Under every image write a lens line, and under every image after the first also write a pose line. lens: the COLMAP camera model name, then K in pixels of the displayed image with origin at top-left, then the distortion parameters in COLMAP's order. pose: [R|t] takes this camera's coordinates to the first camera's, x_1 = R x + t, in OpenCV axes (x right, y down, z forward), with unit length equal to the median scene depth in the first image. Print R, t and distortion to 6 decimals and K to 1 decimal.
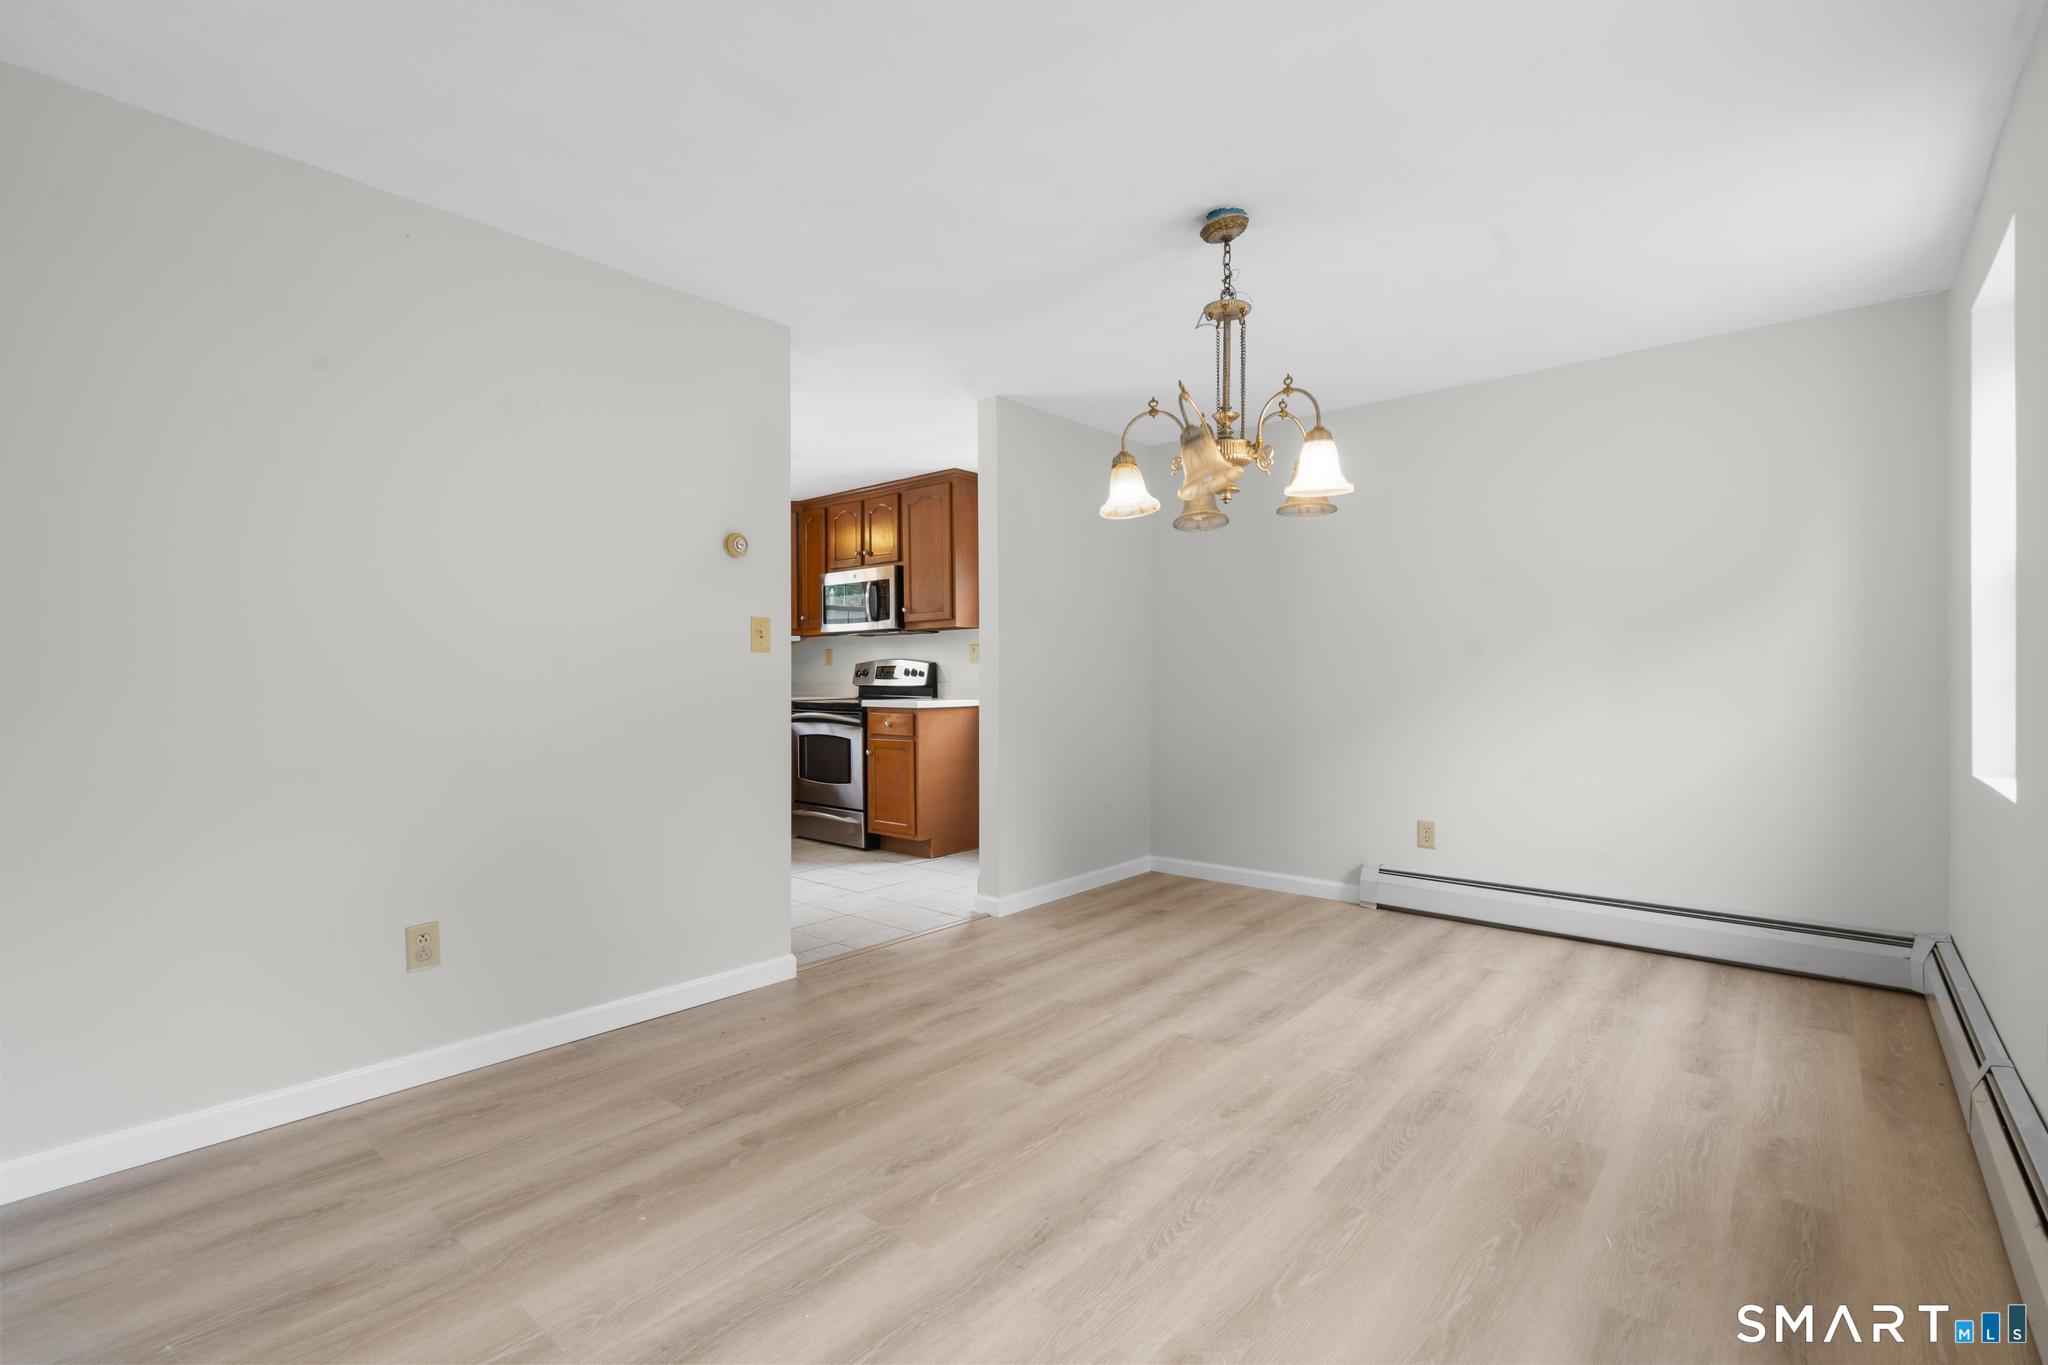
lens RADIAL K [[918.6, 0, 1019.0], [0, 918.6, 677.3], [0, 0, 1]] dist [0.000993, -0.000243]
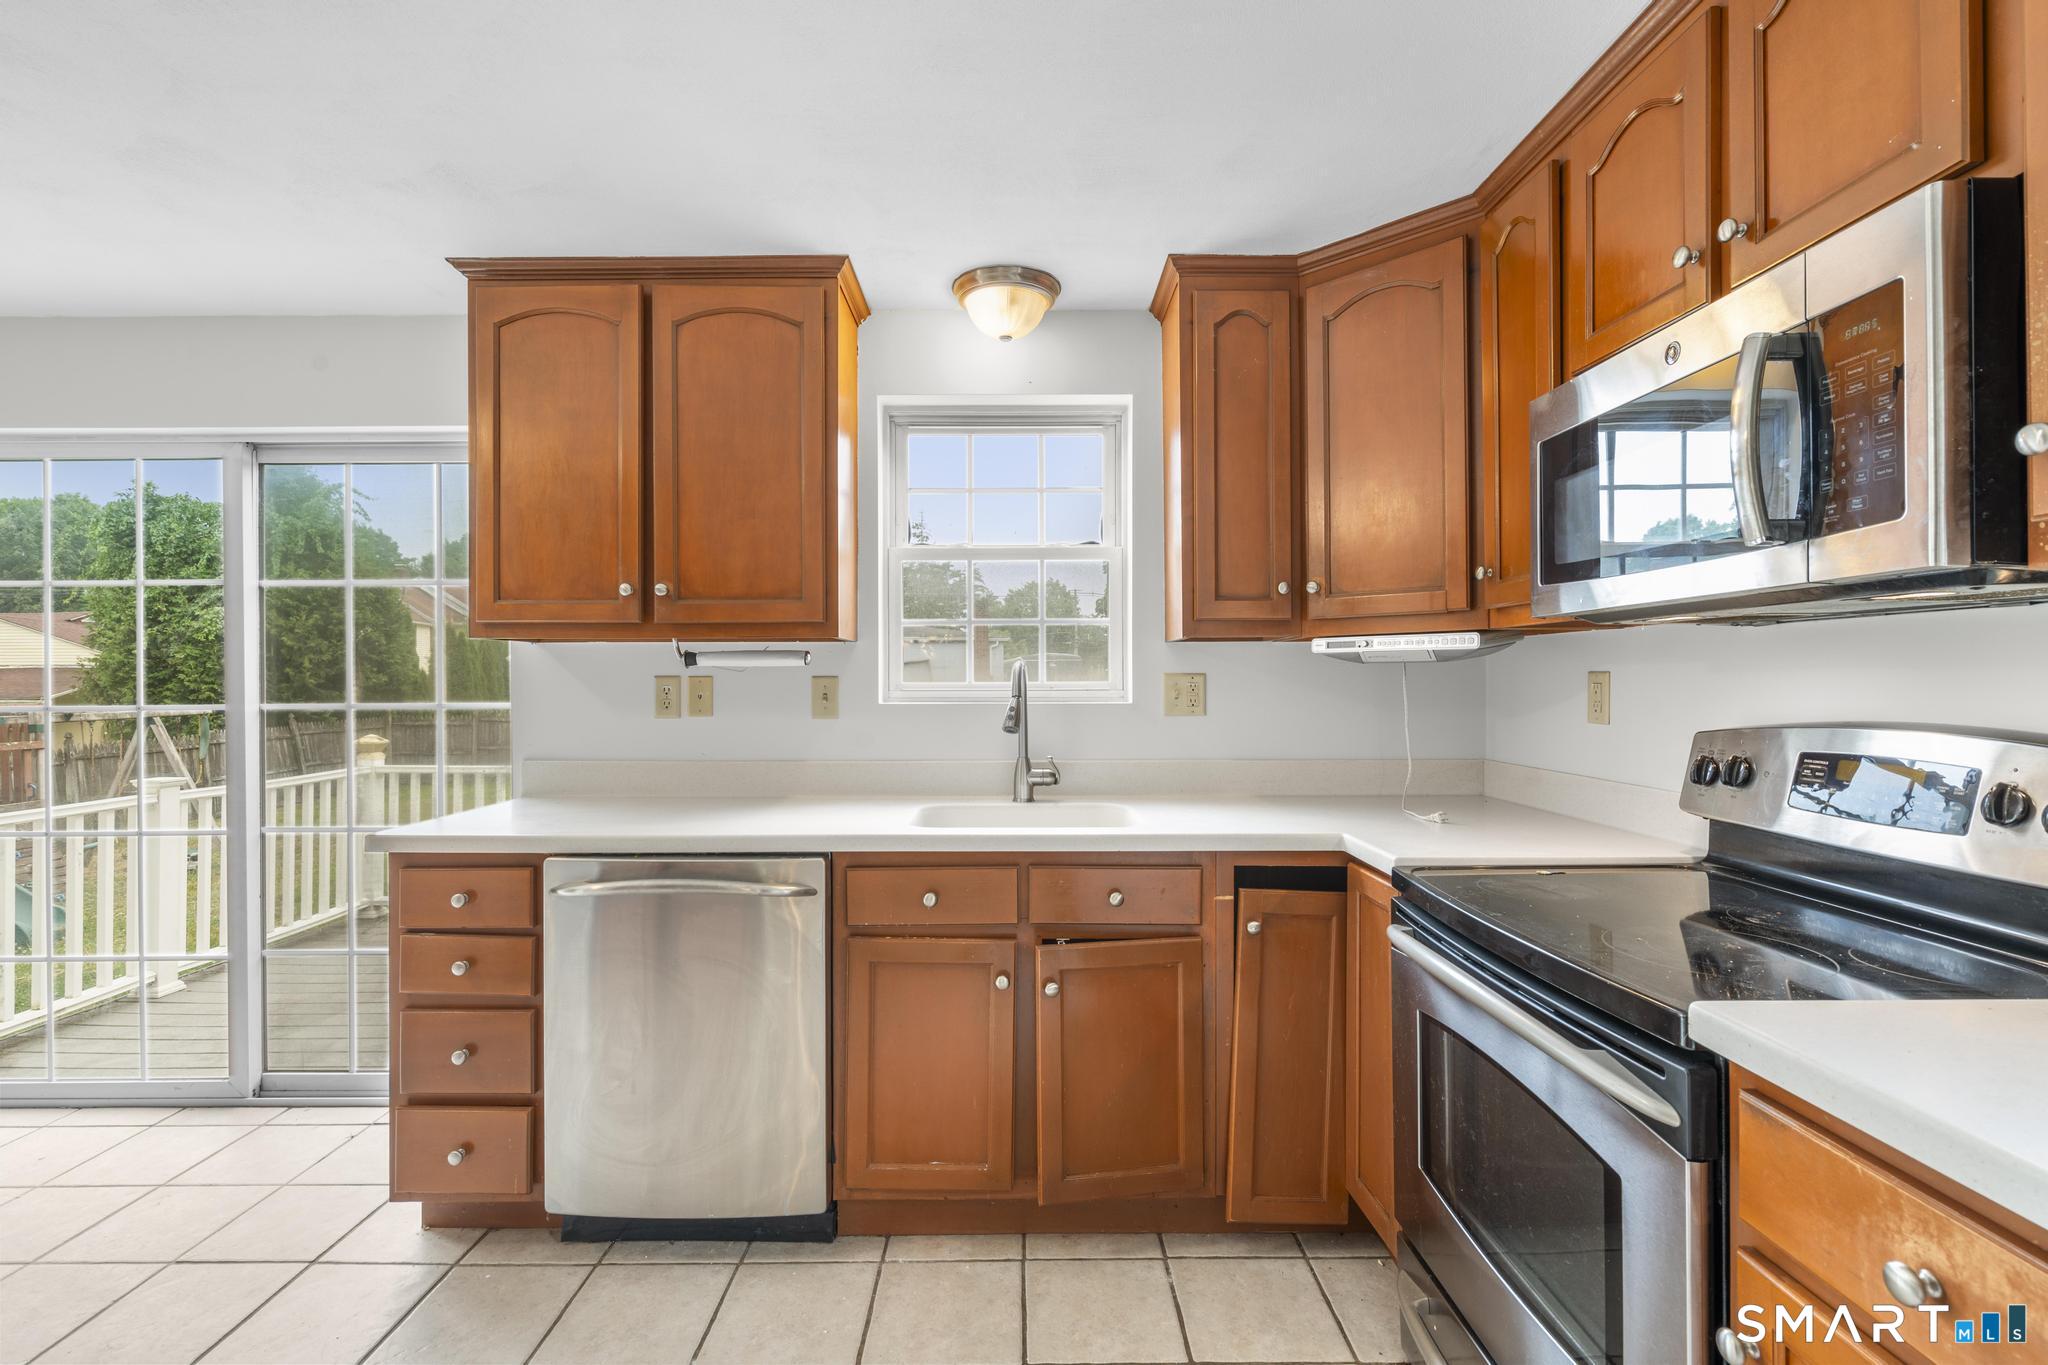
lens RADIAL K [[918.6, 0, 1019.0], [0, 918.6, 677.3], [0, 0, 1]] dist [0.000993, -0.000243]
pose [[0.657793, 0.001973, -0.753196, -0.118519], [-0.003680, 0.999993, -0.000595, -0.032495], [0.753190, 0.003163, 0.657796, 0.754251]]
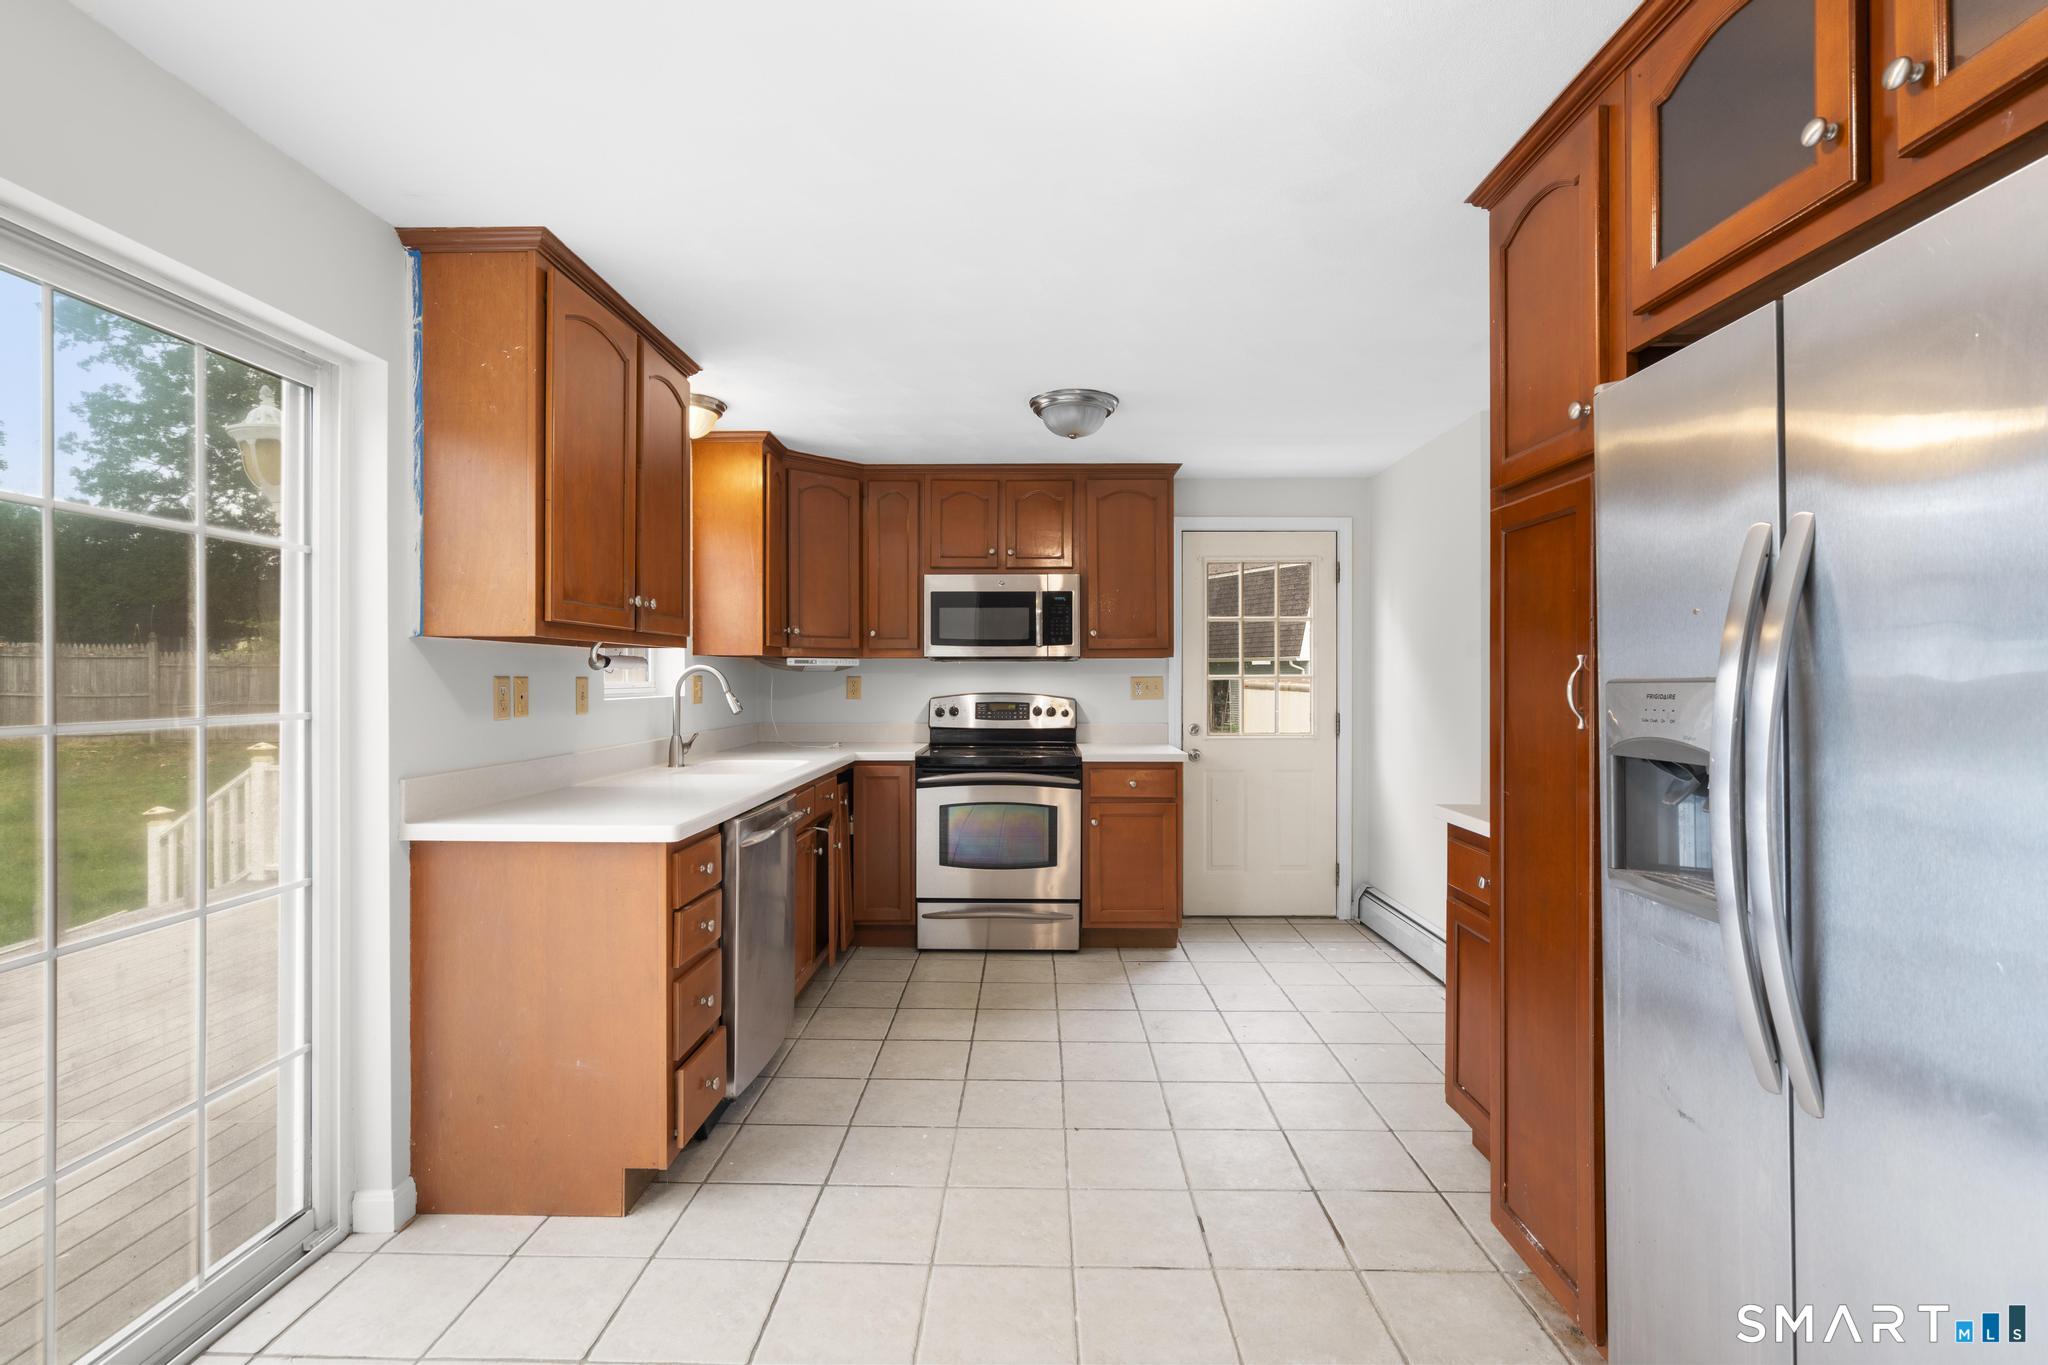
lens RADIAL K [[918.6, 0, 1019.0], [0, 918.6, 677.3], [0, 0, 1]] dist [0.000993, -0.000243]
pose [[0.767569, 0.003708, 0.640955, -0.656201], [-0.002158, 0.999993, -0.003201, -0.032425], [-0.640962, 0.001074, 0.767572, 0.433418]]
